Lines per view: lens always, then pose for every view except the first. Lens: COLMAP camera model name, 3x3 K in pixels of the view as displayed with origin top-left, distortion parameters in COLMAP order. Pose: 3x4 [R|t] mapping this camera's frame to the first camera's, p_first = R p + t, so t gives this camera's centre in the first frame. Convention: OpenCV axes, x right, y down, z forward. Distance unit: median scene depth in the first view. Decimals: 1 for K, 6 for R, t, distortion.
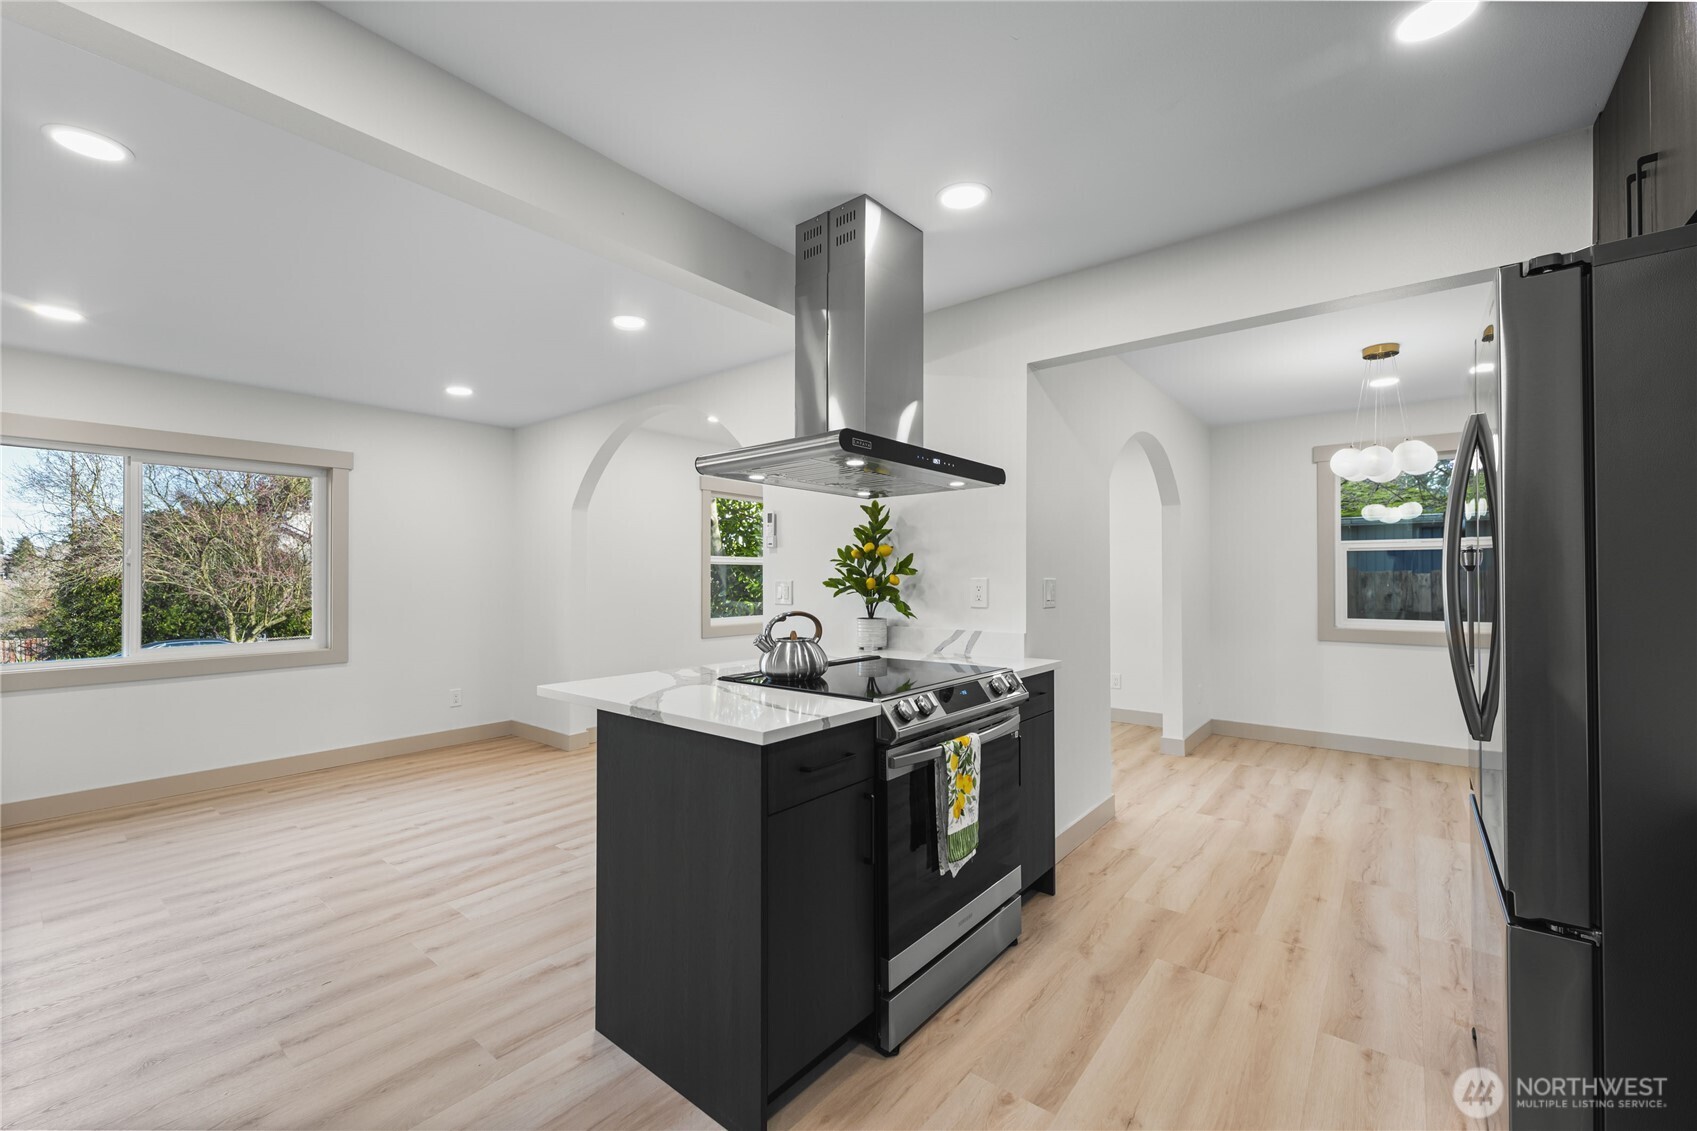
lens RADIAL K [[689.5, 0, 845.0], [0, 689.5, 572.9], [0, 0, 1]] dist [0.000901, 0.000242]
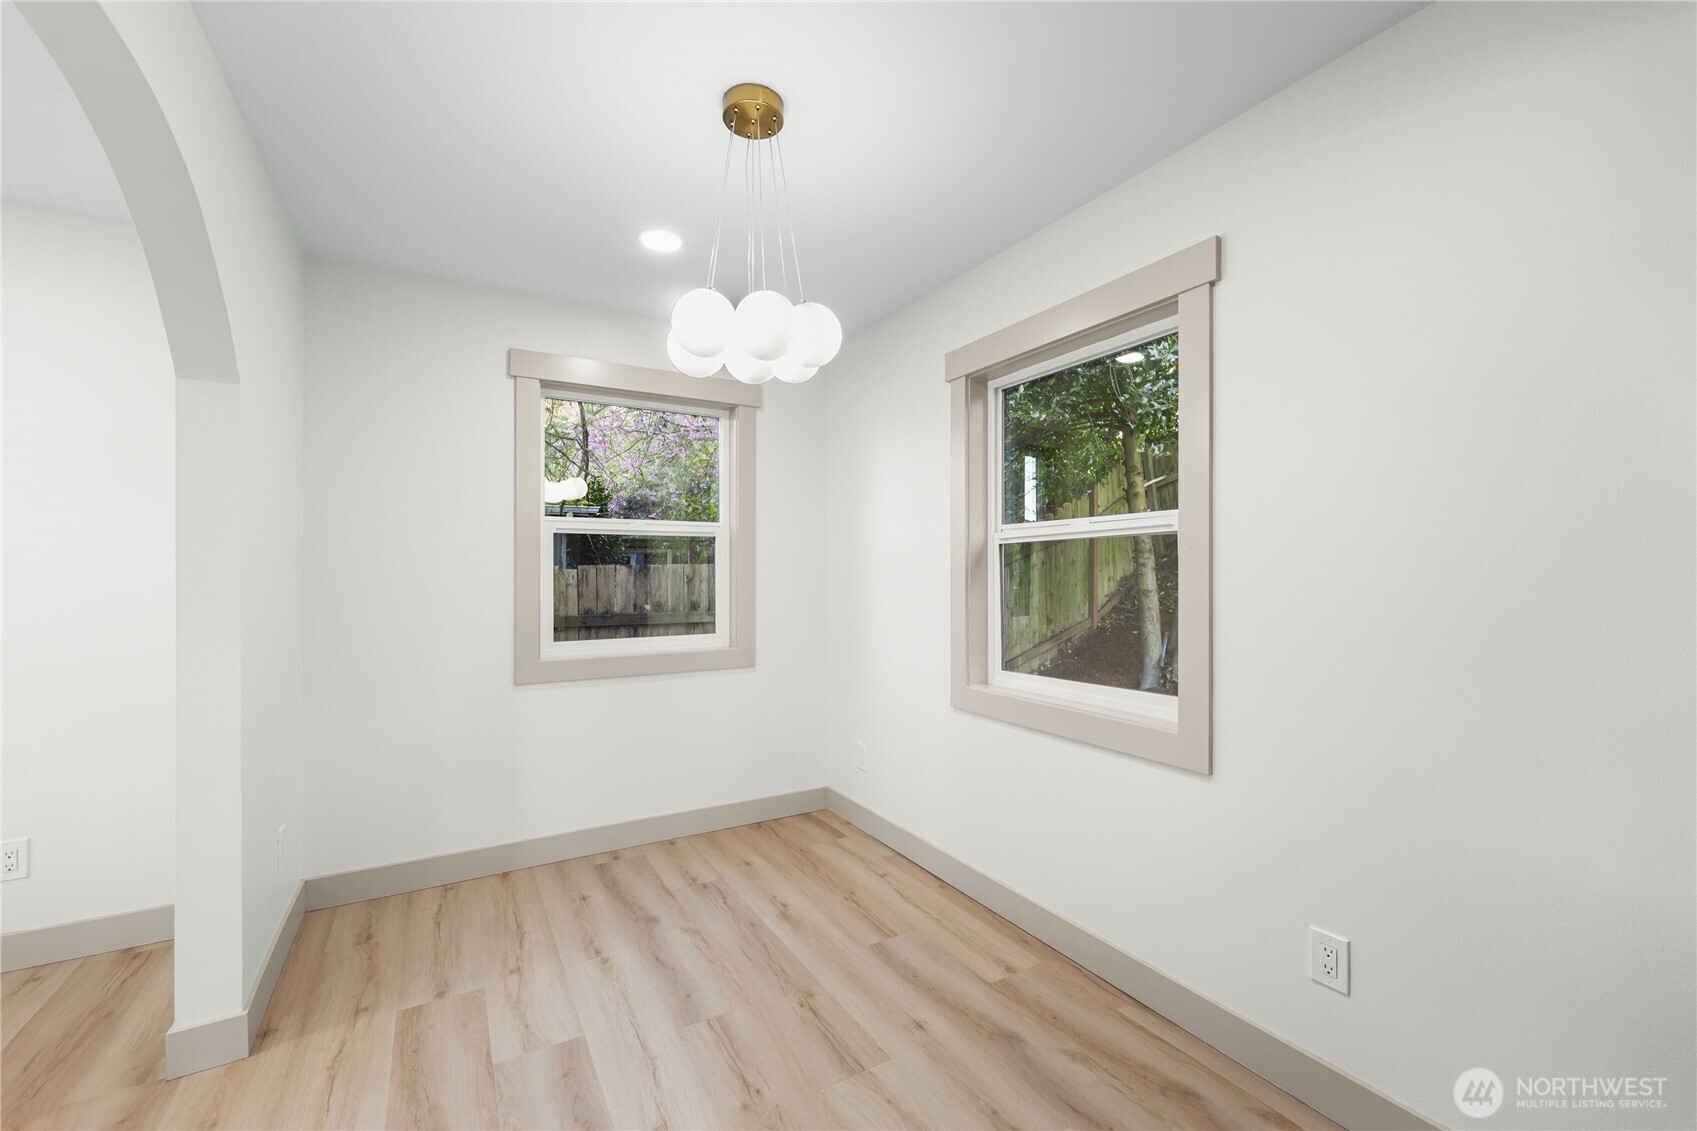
lens RADIAL K [[689.5, 0, 845.0], [0, 689.5, 572.9], [0, 0, 1]] dist [0.000901, 0.000242]
pose [[0.352928, 0.002561, 0.935647, 0.321074], [-0.009748, 0.999952, 0.000940, 0.001042], [-0.935600, -0.009452, 0.352936, 0.711768]]
